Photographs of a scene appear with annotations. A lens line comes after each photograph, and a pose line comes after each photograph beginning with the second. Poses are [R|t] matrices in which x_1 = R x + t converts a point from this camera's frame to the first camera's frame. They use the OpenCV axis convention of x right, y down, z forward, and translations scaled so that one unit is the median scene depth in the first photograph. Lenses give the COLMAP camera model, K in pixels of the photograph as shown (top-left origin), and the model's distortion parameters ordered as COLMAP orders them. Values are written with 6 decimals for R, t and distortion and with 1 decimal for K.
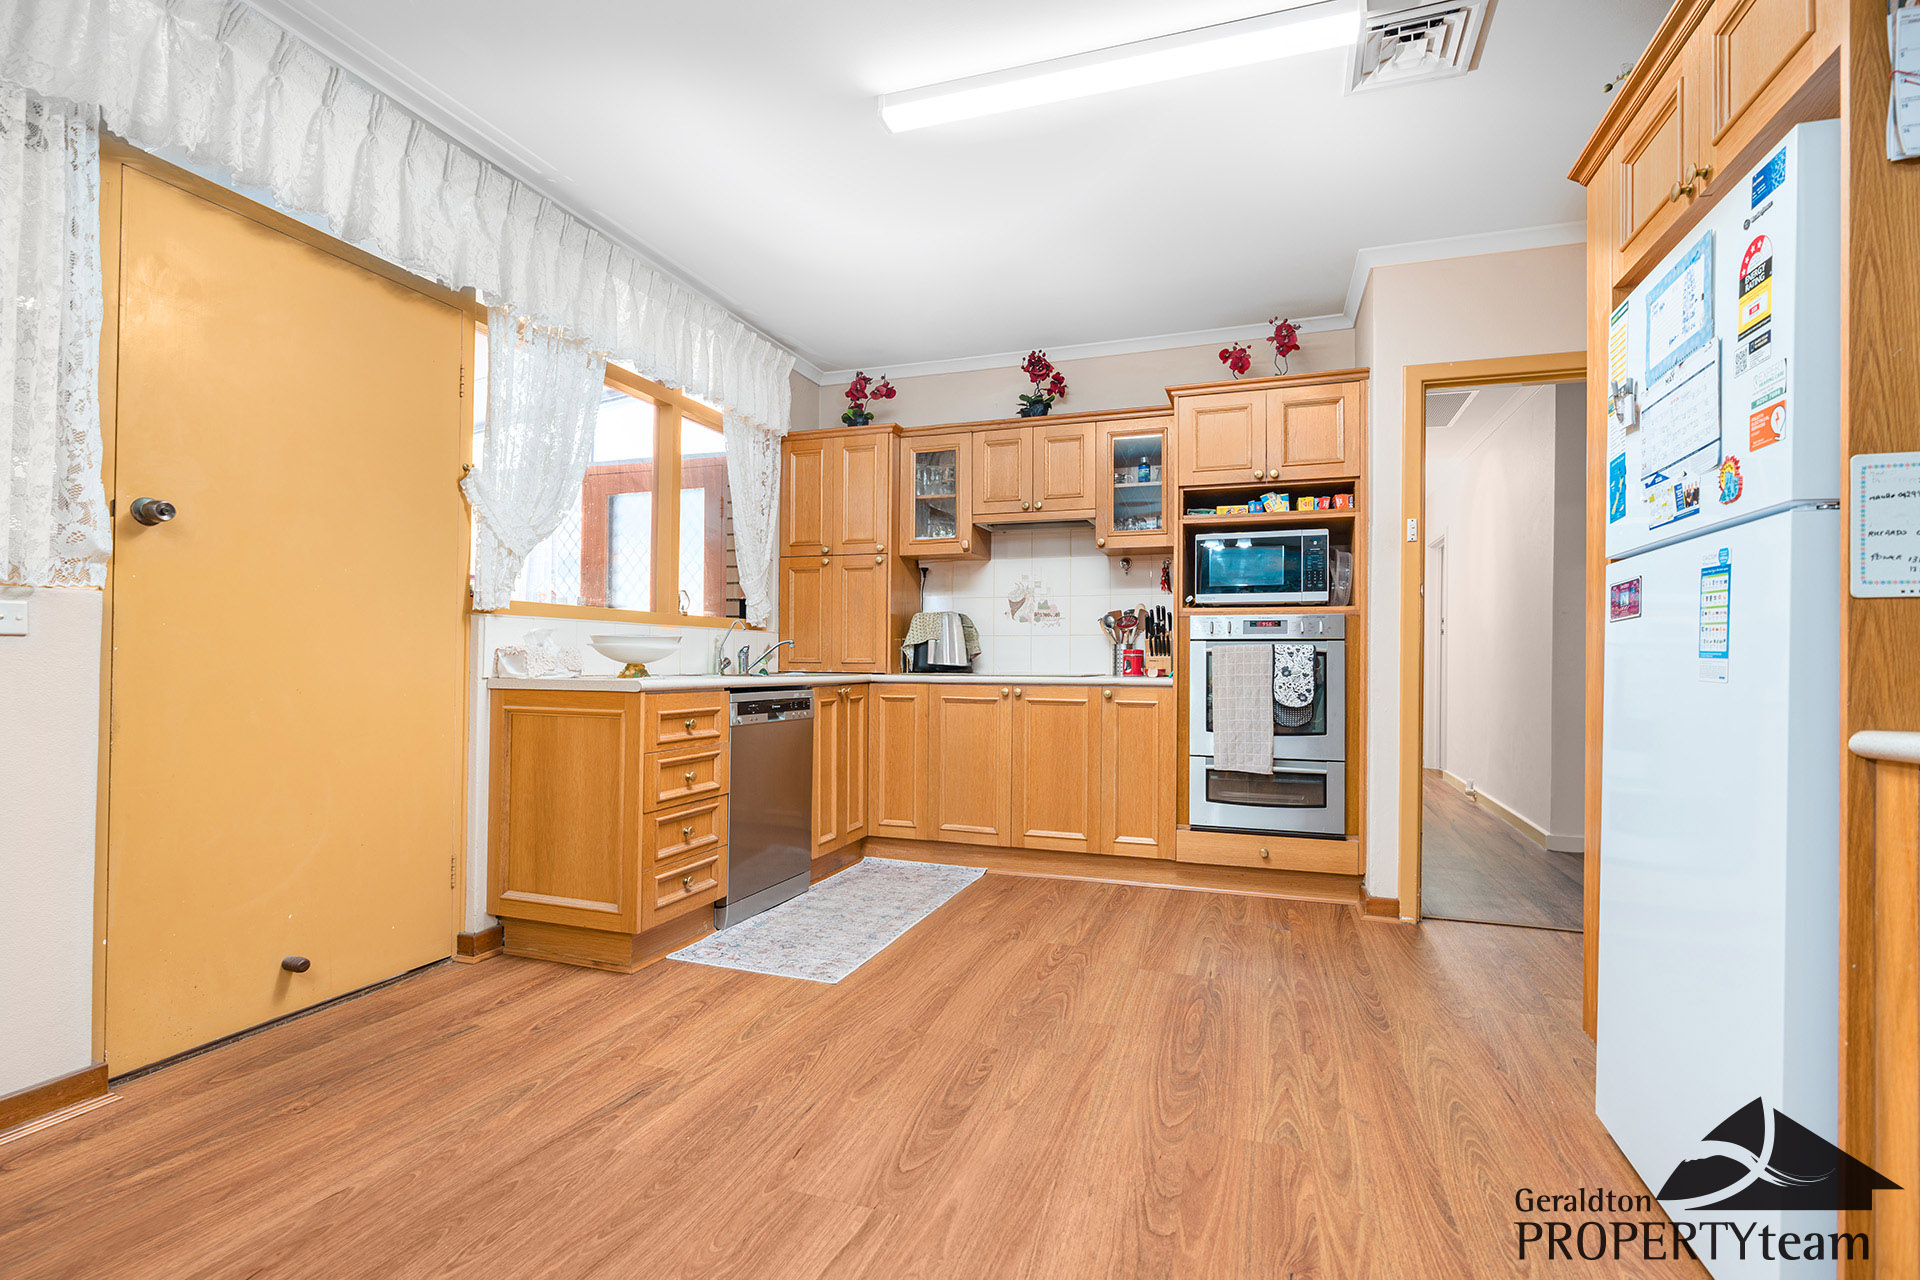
lens RADIAL K [[913.1, 0, 941.7], [0, 913.1, 651.0], [0, 0, 1]] dist [-0.006597, 0.002924]
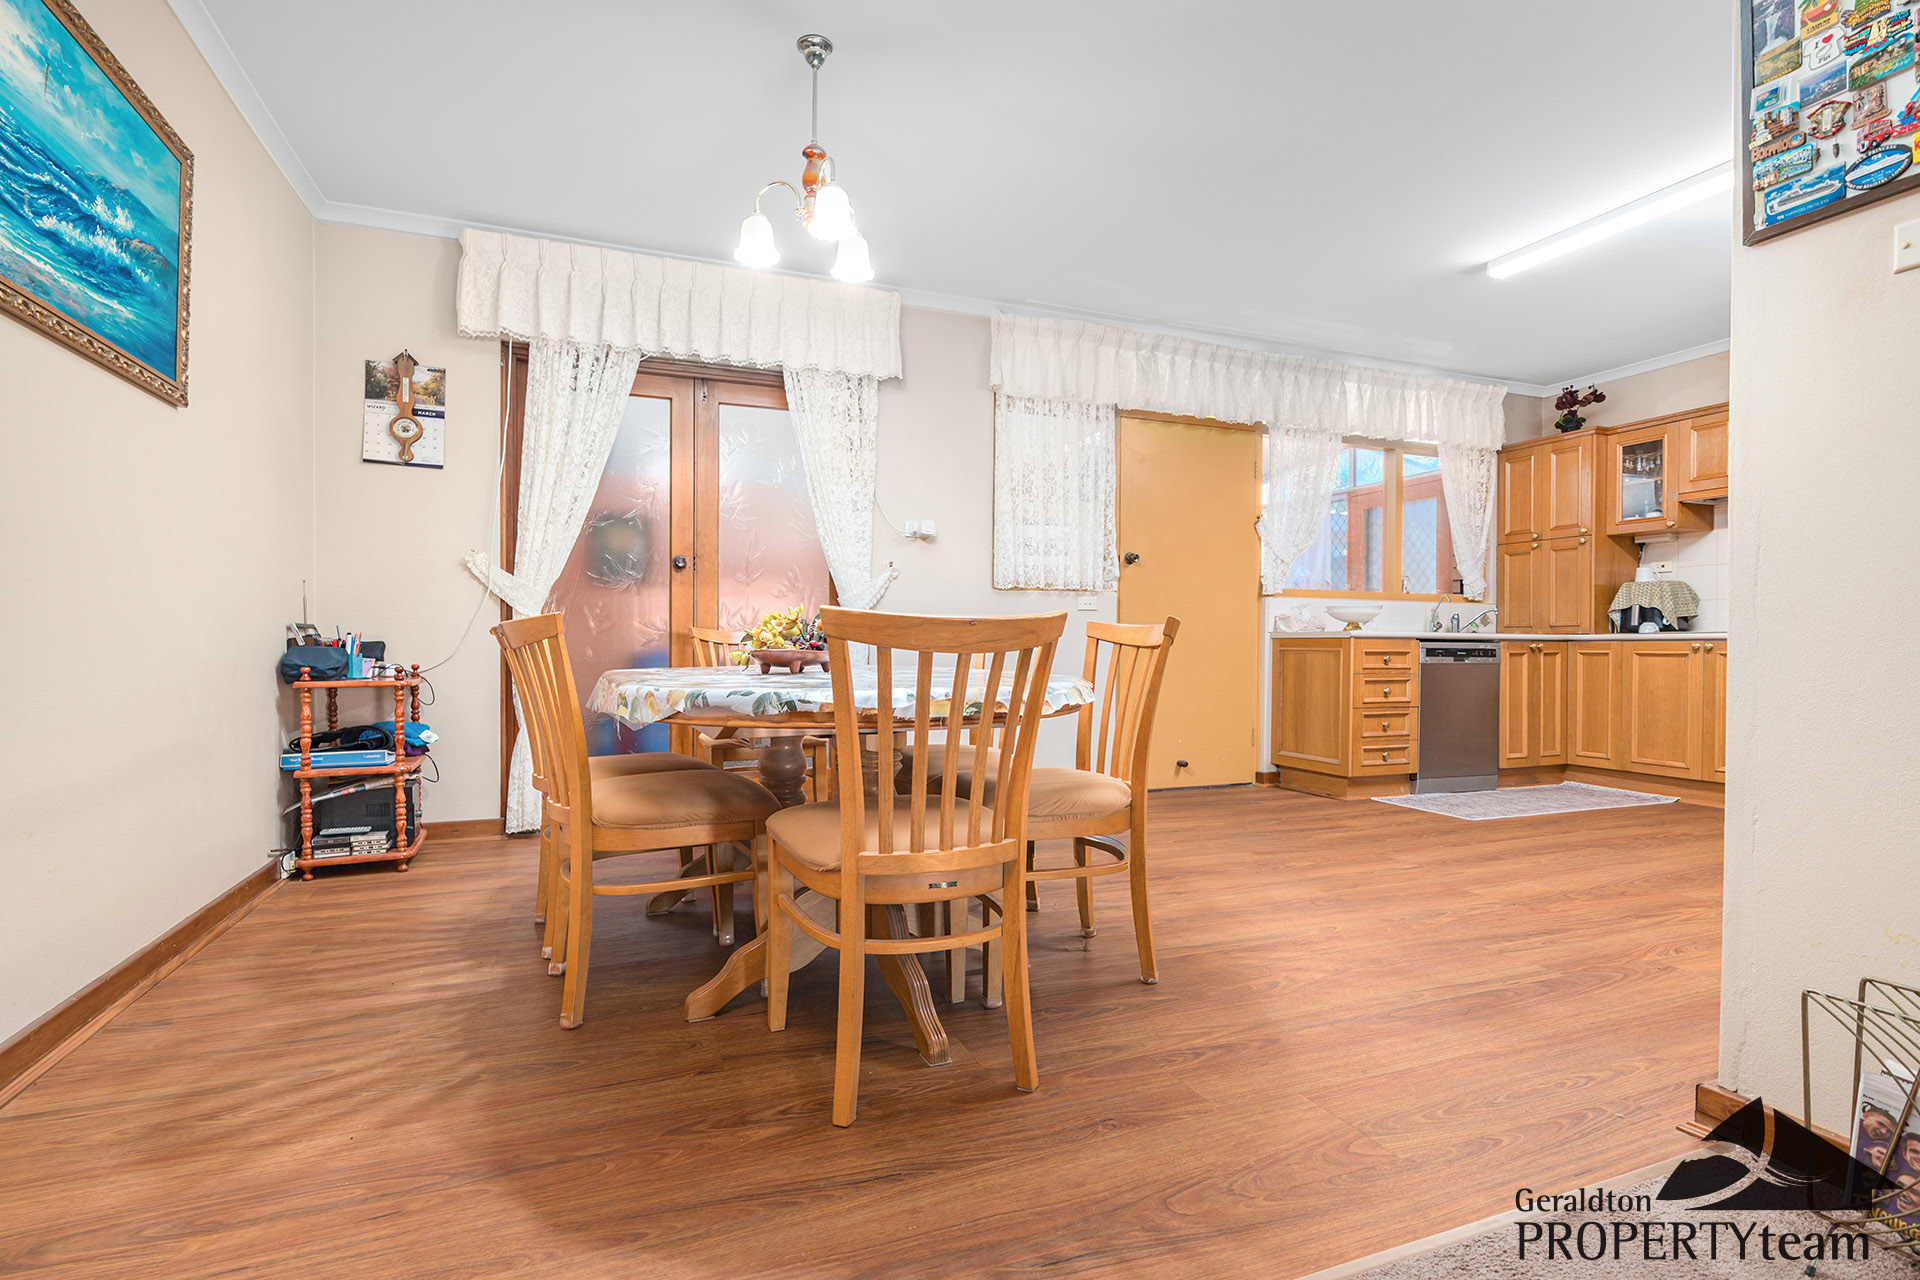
lens RADIAL K [[913.1, 0, 948.2], [0, 913.1, 641.3], [0, 0, 1]] dist [-0.006597, 0.002924]
pose [[0.659761, -0.007332, -0.751440, 0.369307], [0.006876, 0.999969, -0.003721, 0.042559], [0.751444, -0.002712, 0.659792, -0.565140]]
